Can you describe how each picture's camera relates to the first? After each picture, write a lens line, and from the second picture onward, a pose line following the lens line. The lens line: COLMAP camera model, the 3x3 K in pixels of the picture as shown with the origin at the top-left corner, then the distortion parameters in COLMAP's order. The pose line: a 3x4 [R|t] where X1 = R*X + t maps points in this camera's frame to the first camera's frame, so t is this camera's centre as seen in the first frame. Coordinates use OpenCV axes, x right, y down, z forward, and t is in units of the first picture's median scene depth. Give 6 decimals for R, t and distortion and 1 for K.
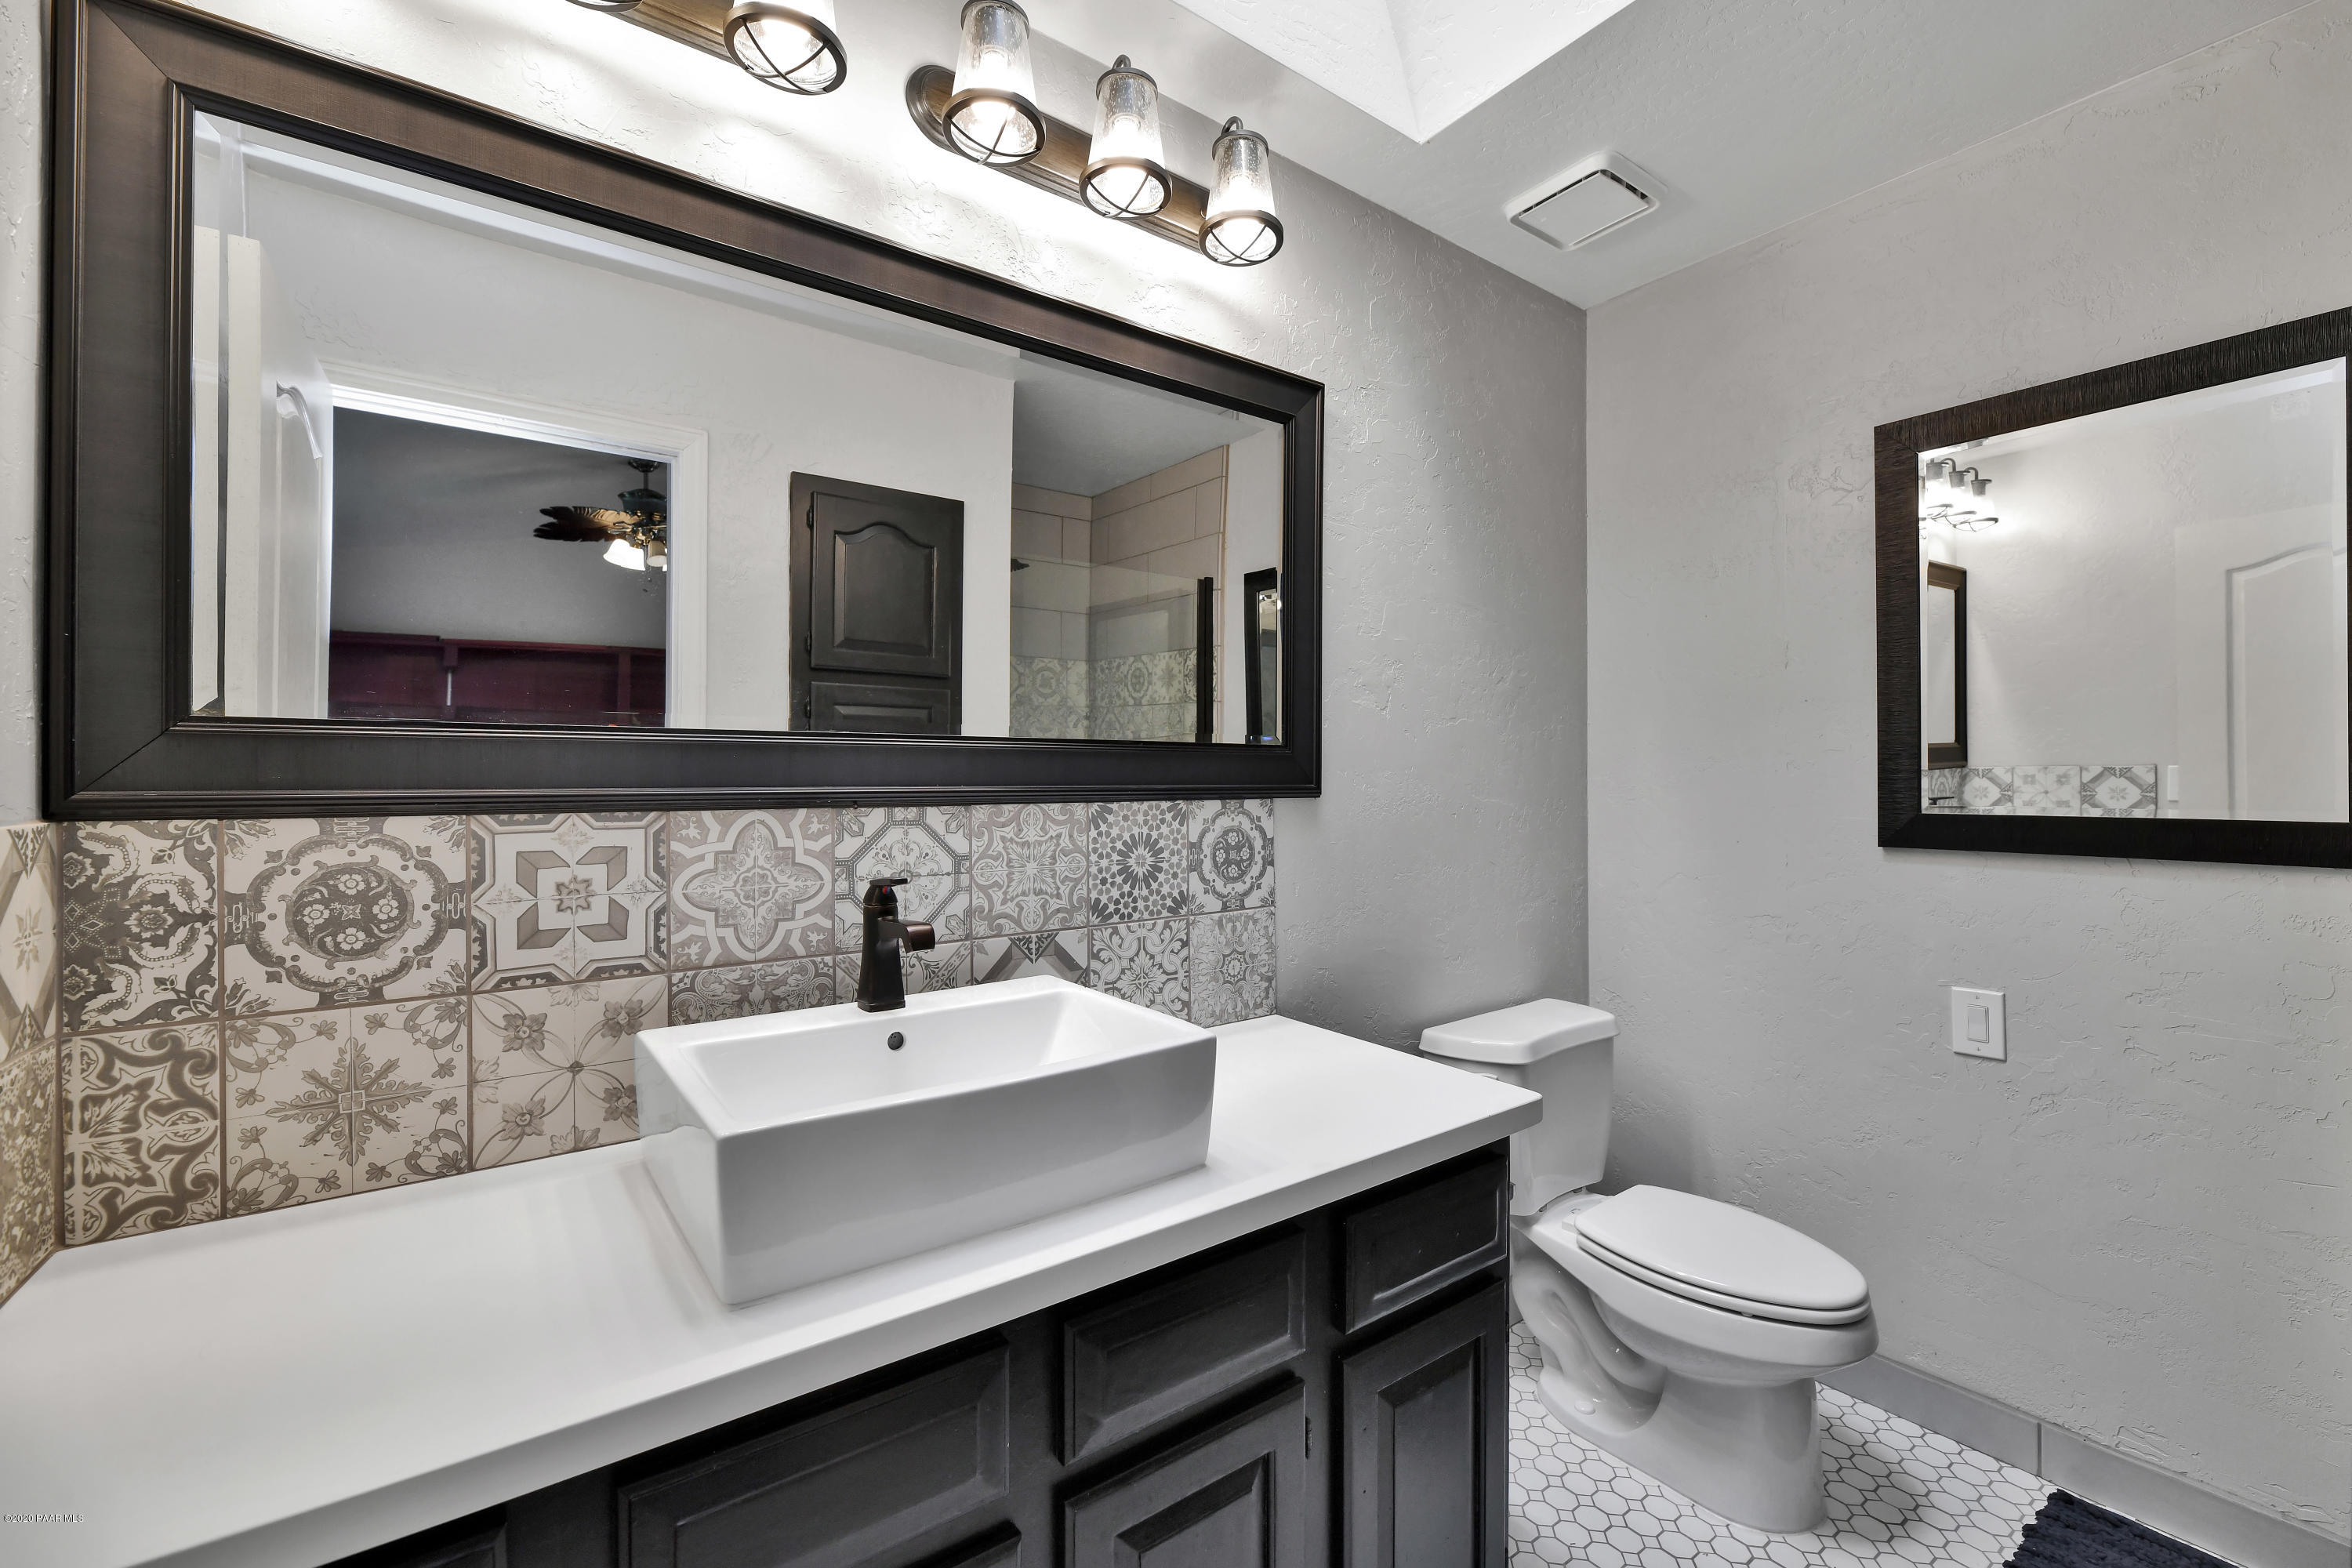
lens RADIAL K [[960.7, 0, 1177.3], [0, 960.7, 779.9], [0, 0, 1]] dist [-0.002977, -0.000769]
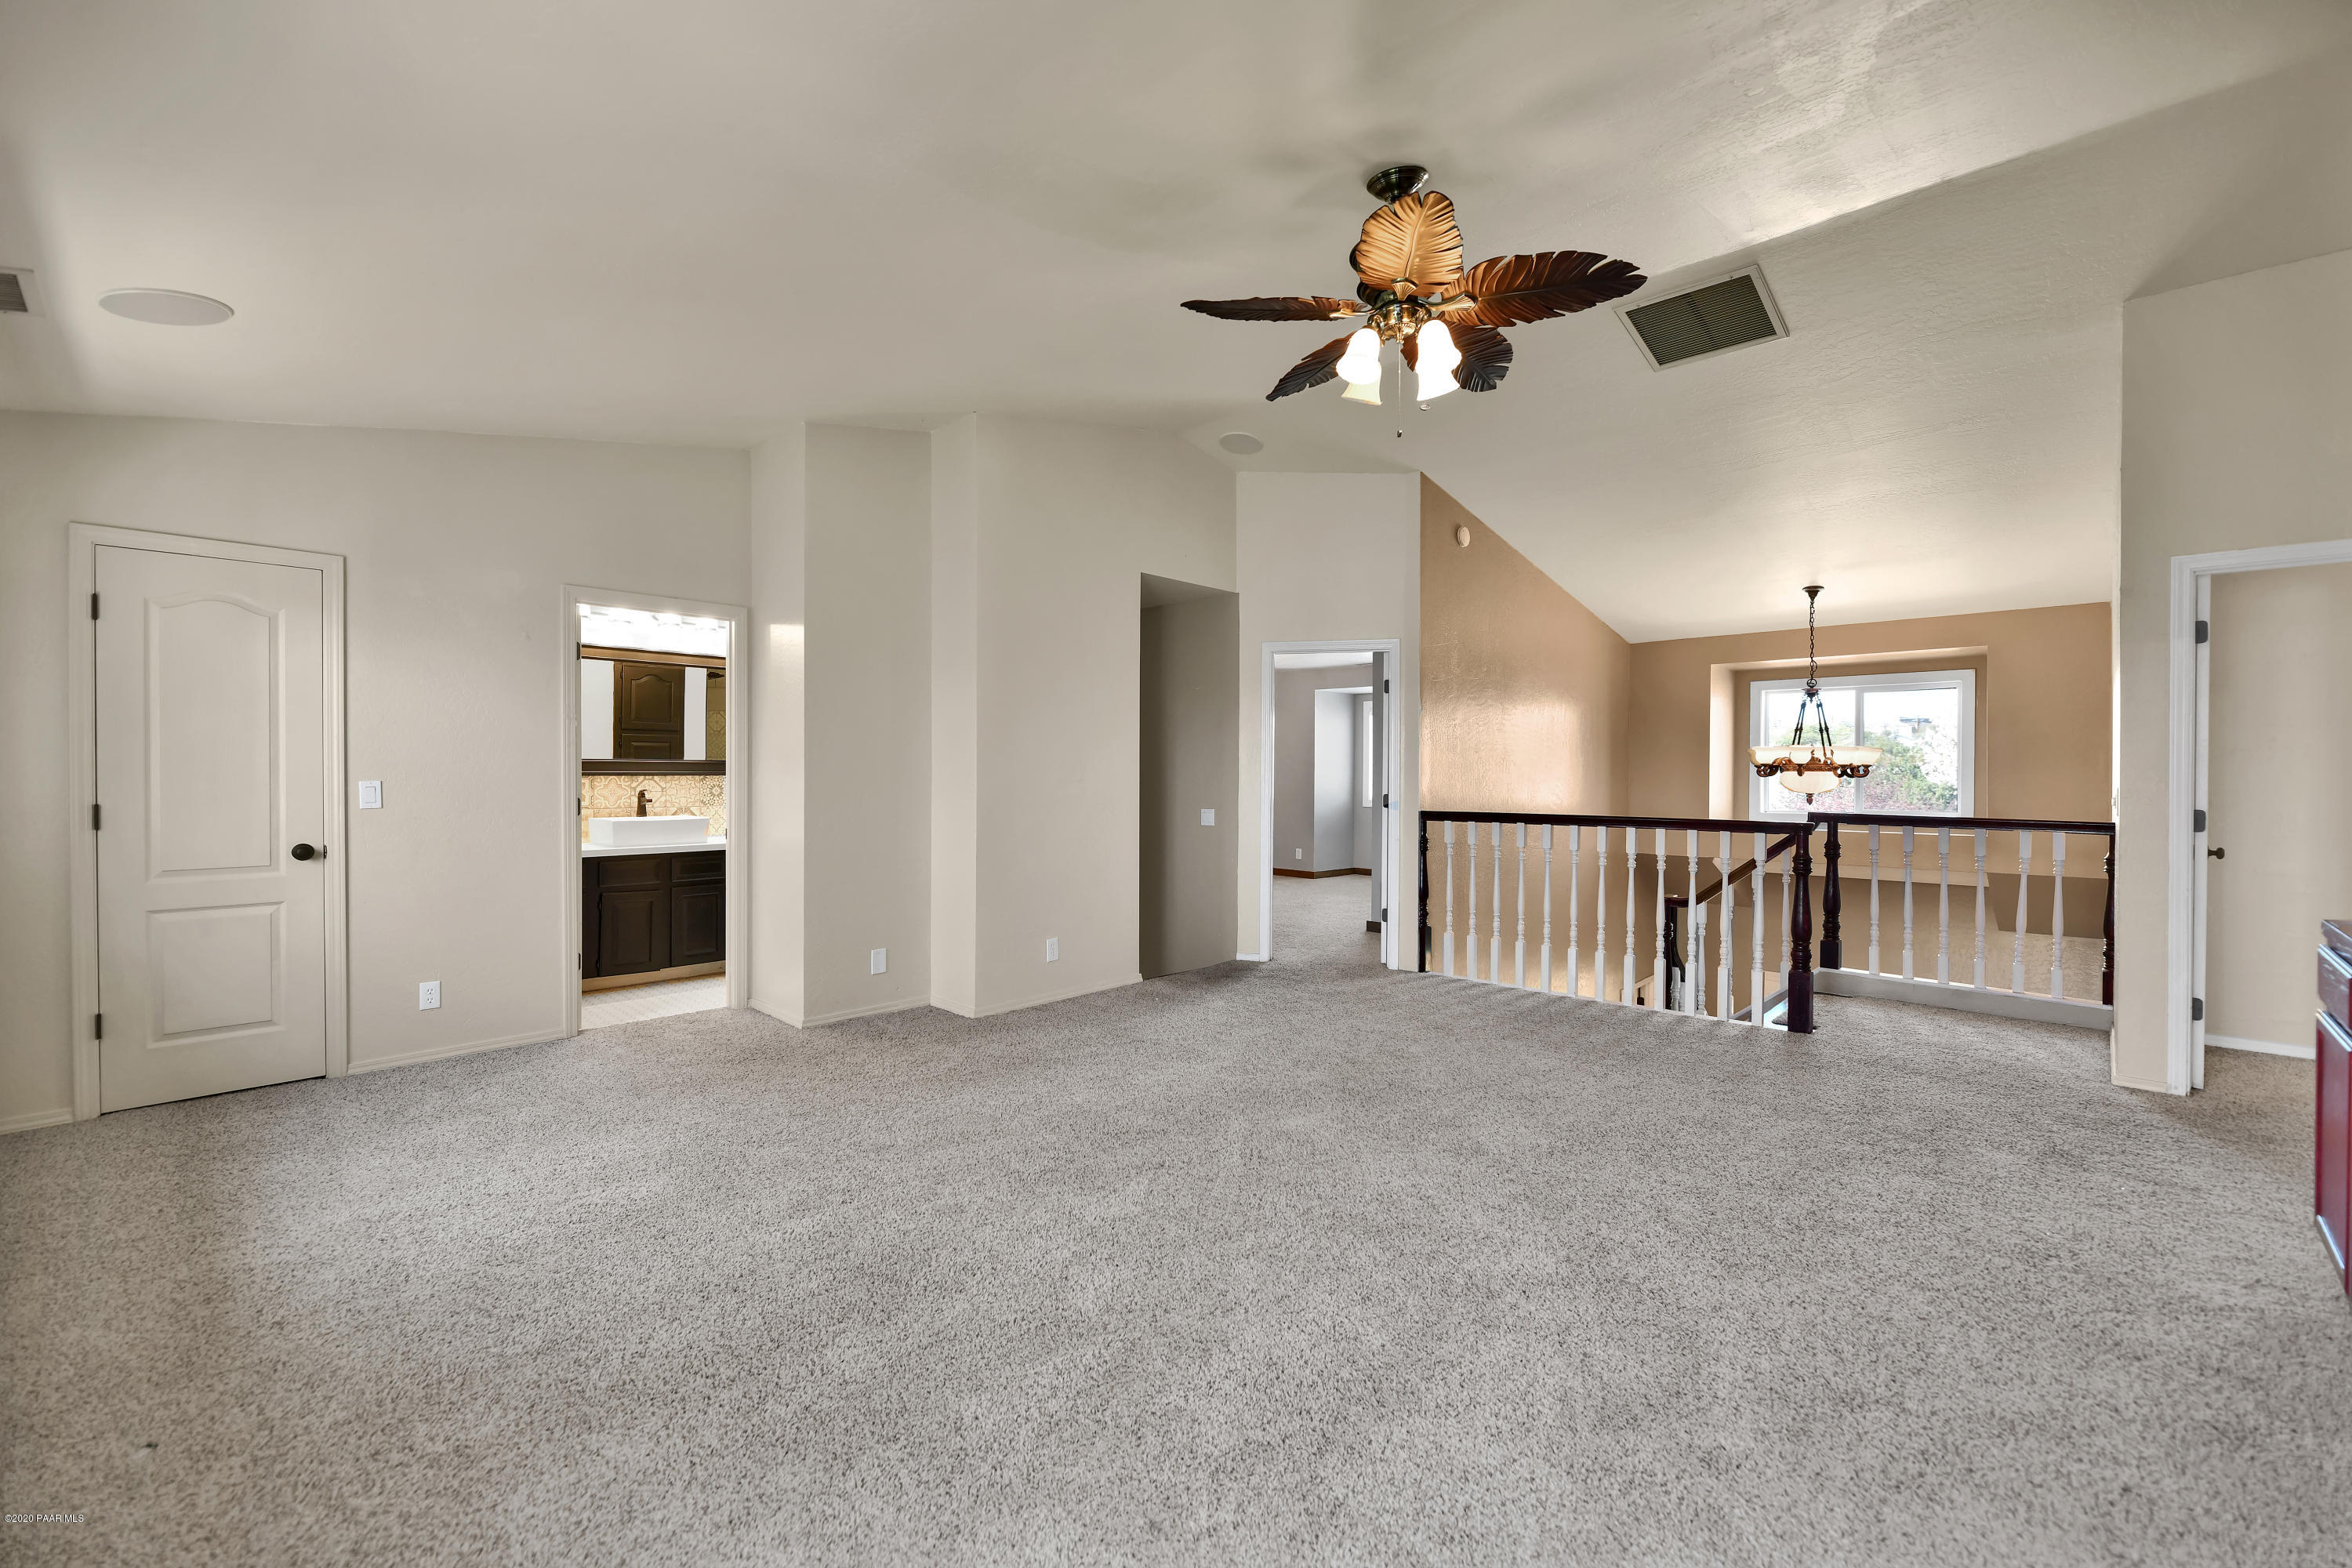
lens RADIAL K [[960.7, 0, 1177.3], [0, 960.7, 779.9], [0, 0, 1]] dist [-0.002977, -0.000769]
pose [[0.983576, 0.000507, 0.180492, 1.460212], [-0.001413, 0.999987, 0.004894, 0.022527], [-0.180487, -0.005069, 0.983564, -4.206608]]
